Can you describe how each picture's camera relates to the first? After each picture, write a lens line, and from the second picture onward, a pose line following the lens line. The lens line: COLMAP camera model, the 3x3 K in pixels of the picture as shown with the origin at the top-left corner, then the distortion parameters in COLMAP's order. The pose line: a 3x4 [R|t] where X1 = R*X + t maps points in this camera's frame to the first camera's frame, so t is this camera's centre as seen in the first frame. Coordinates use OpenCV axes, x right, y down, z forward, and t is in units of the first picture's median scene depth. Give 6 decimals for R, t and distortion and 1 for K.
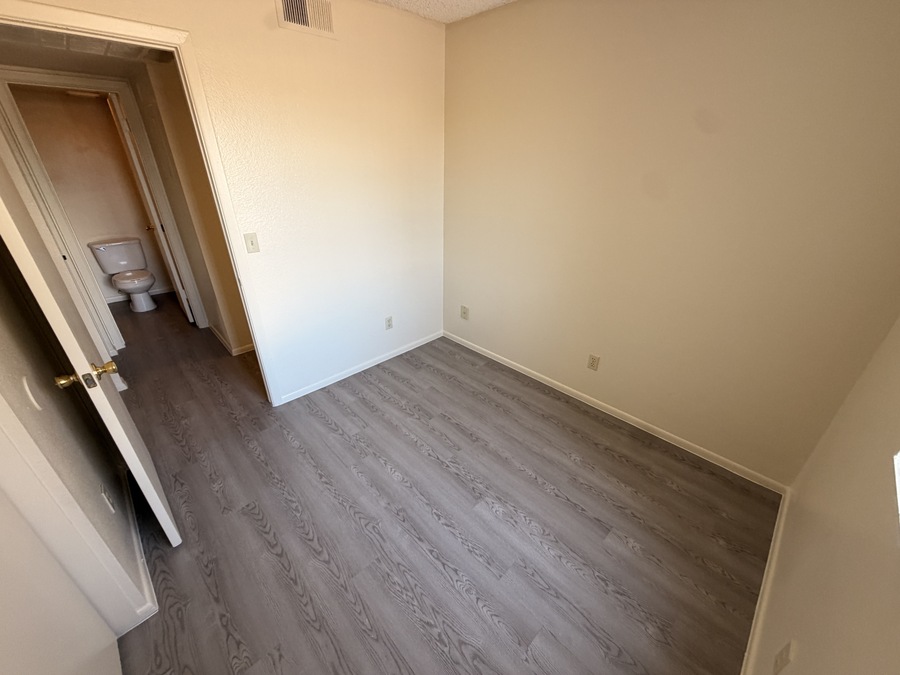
lens RADIAL K [[359.9, 0, 444.6], [0, 359.9, 345.6], [0, 0, 1]] dist [0.001229, -0.000080]
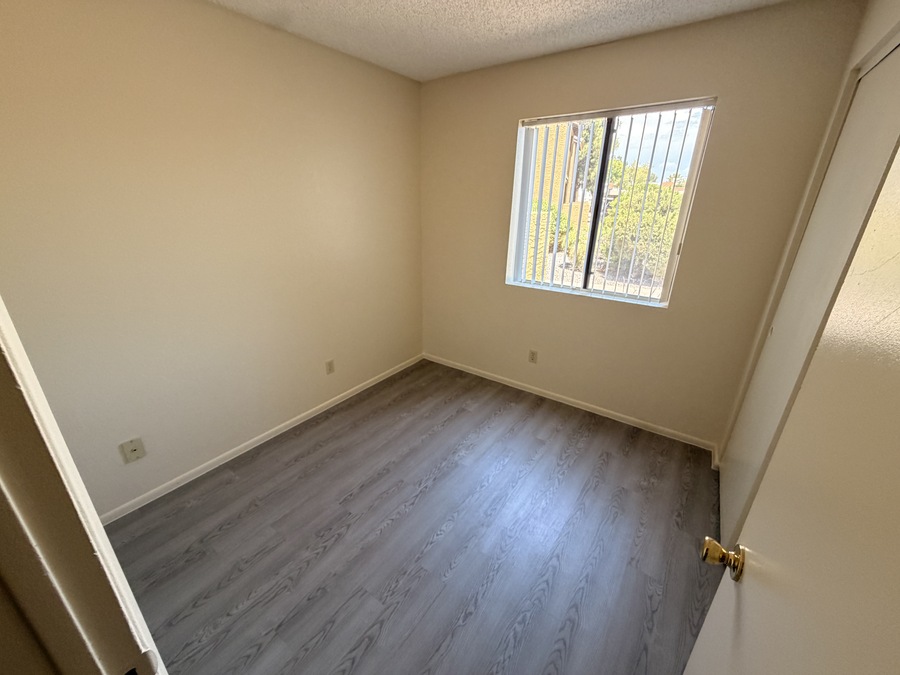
lens RADIAL K [[359.9, 0, 443.5], [0, 359.9, 338.5], [0, 0, 1]] dist [0.001229, -0.000080]
pose [[-0.179232, -0.361115, 0.915135, -0.674219], [0.450860, 0.796617, 0.402650, -0.331135], [-0.874415, 0.484765, 0.020033, 0.643849]]
